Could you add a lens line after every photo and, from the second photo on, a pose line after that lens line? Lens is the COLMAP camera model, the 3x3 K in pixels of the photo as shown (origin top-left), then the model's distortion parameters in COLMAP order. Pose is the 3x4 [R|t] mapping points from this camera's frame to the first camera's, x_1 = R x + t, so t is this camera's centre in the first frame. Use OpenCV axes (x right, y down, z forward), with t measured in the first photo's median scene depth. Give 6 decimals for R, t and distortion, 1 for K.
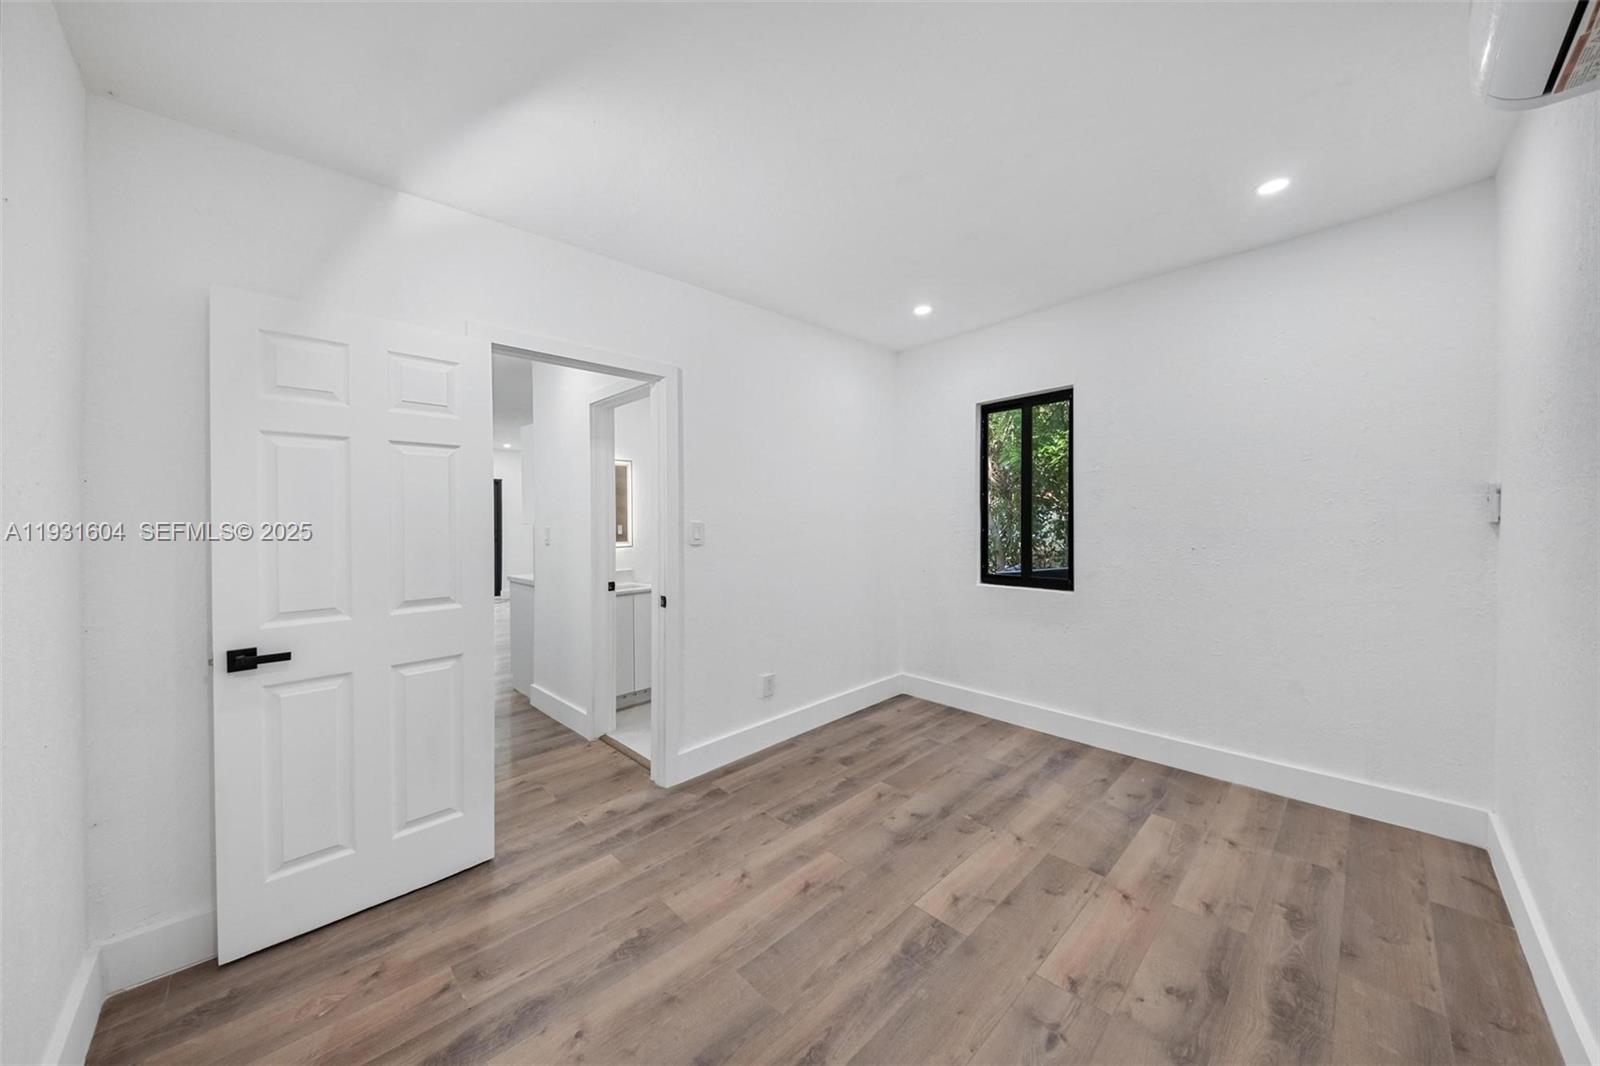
lens RADIAL K [[557.7, 0, 812.4], [0, 557.7, 522.2], [0, 0, 1]] dist [0.026418, -0.007795]
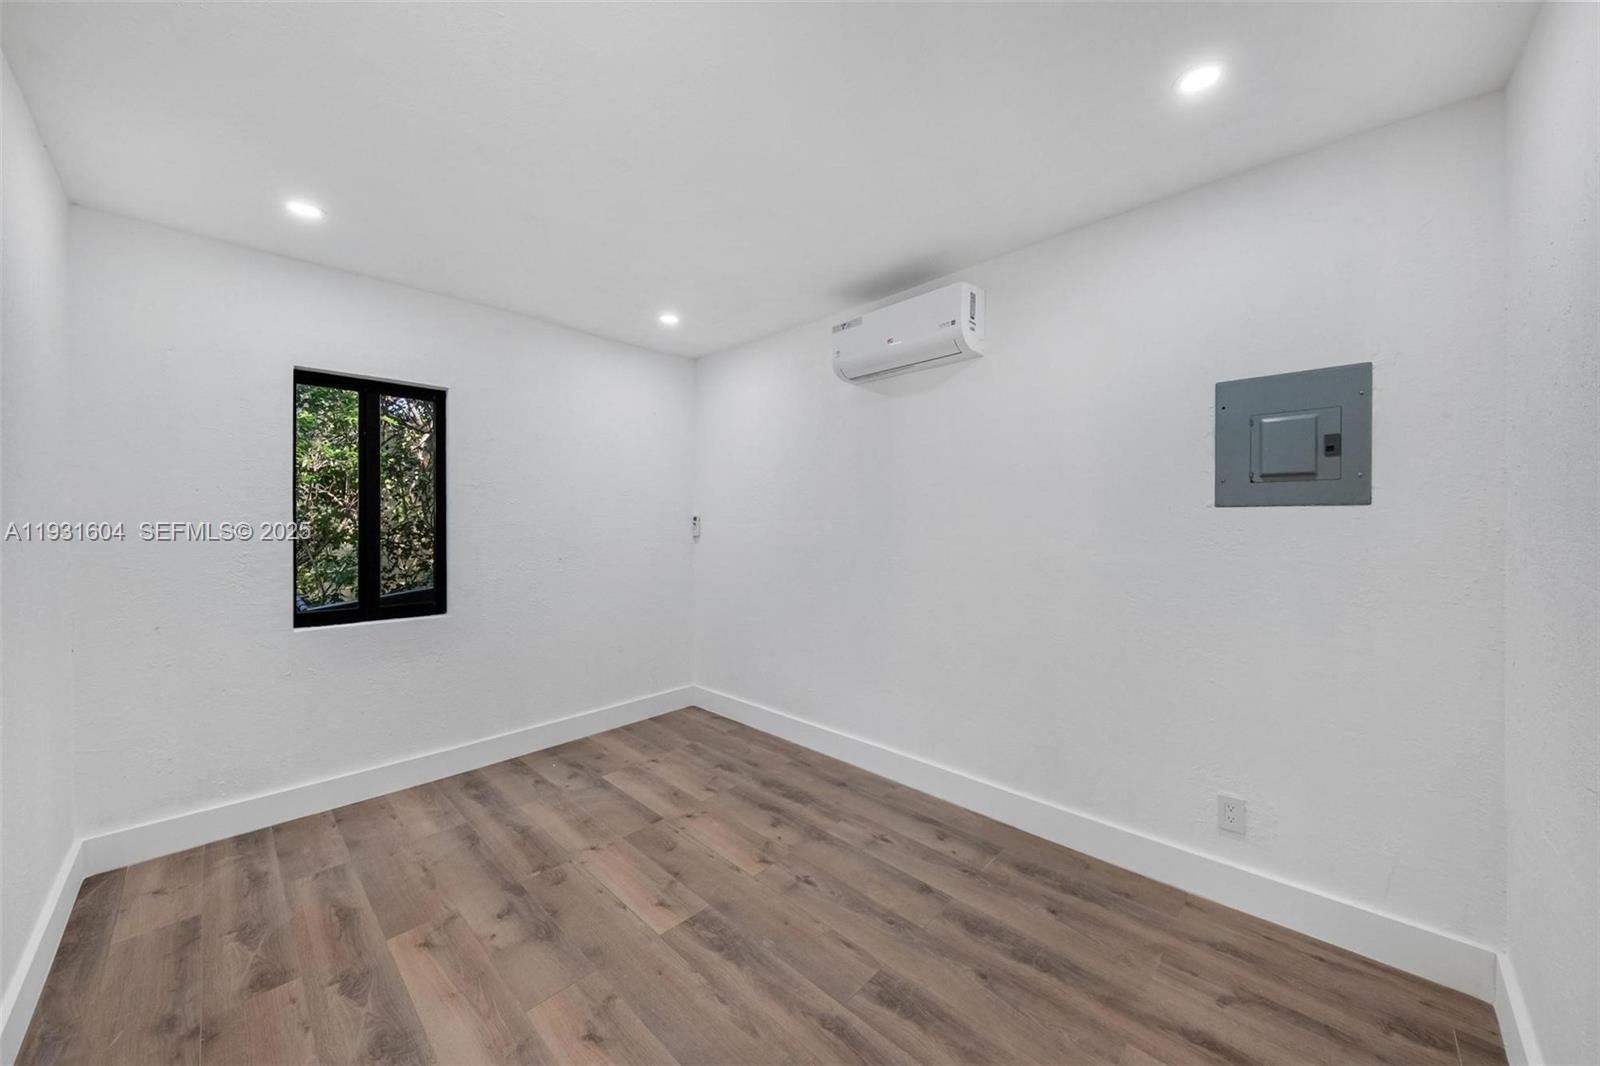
lens RADIAL K [[557.7, 0, 812.4], [0, 557.7, 522.2], [0, 0, 1]] dist [0.026418, -0.007795]
pose [[-0.028094, 0.011892, 0.999535, -0.613218], [0.007196, 0.999906, -0.011695, -0.002179], [-0.999579, 0.006864, -0.028177, 0.598898]]
